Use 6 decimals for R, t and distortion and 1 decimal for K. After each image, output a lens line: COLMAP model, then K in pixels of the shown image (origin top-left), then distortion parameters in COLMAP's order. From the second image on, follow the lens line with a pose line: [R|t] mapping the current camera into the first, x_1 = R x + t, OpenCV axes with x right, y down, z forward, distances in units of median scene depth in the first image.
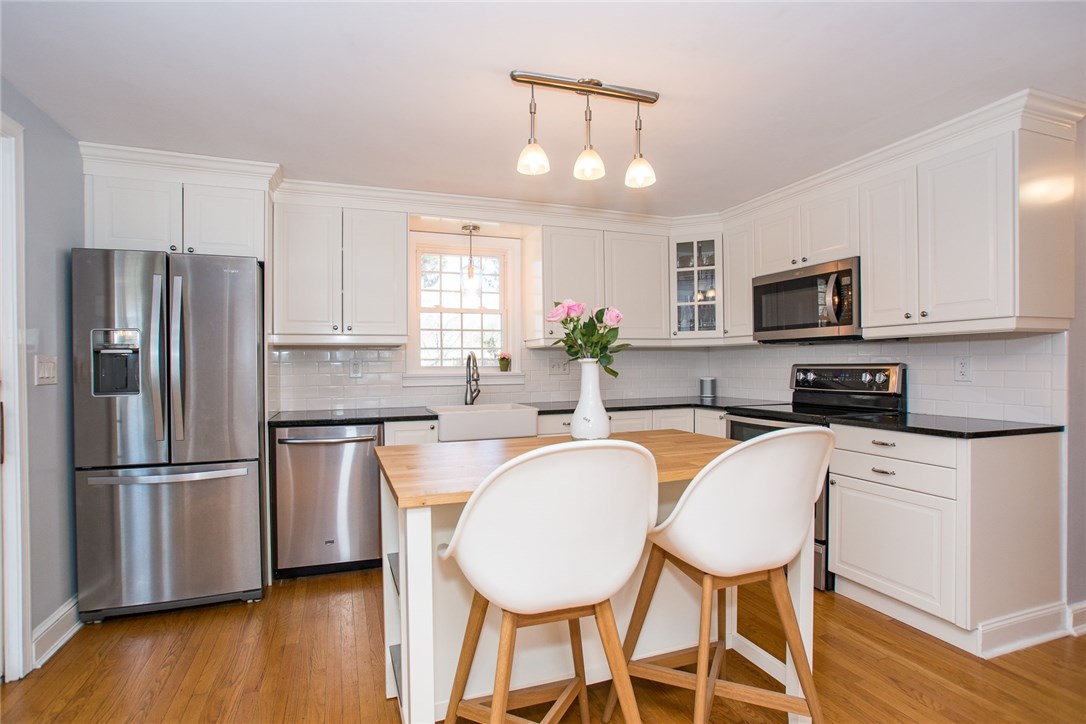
lens RADIAL K [[534.7, 0, 533.7], [0, 534.7, 363.7], [0, 0, 1]] dist [0.003797, 0.000806]
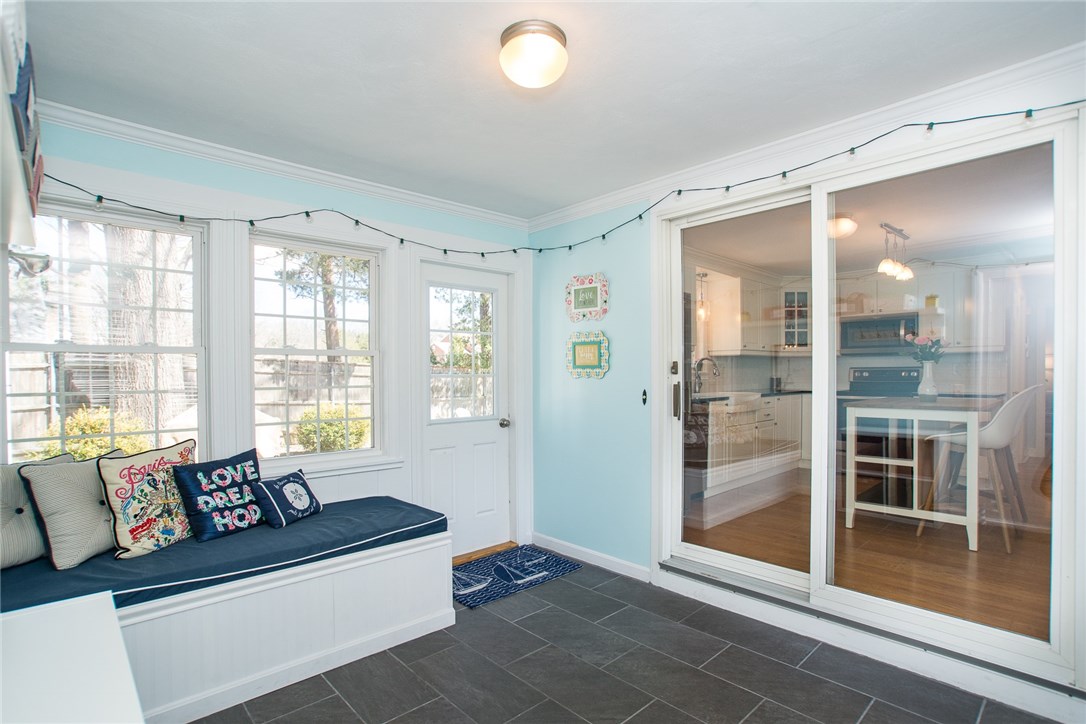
lens RADIAL K [[534.7, 0, 544.6], [0, 534.7, 370.4], [0, 0, 1]] dist [0.003797, 0.000806]
pose [[0.920275, 0.006319, 0.391221, -1.143638], [-0.004773, 0.999976, -0.004924, 0.024078], [-0.391243, 0.002664, 0.920284, -0.223330]]
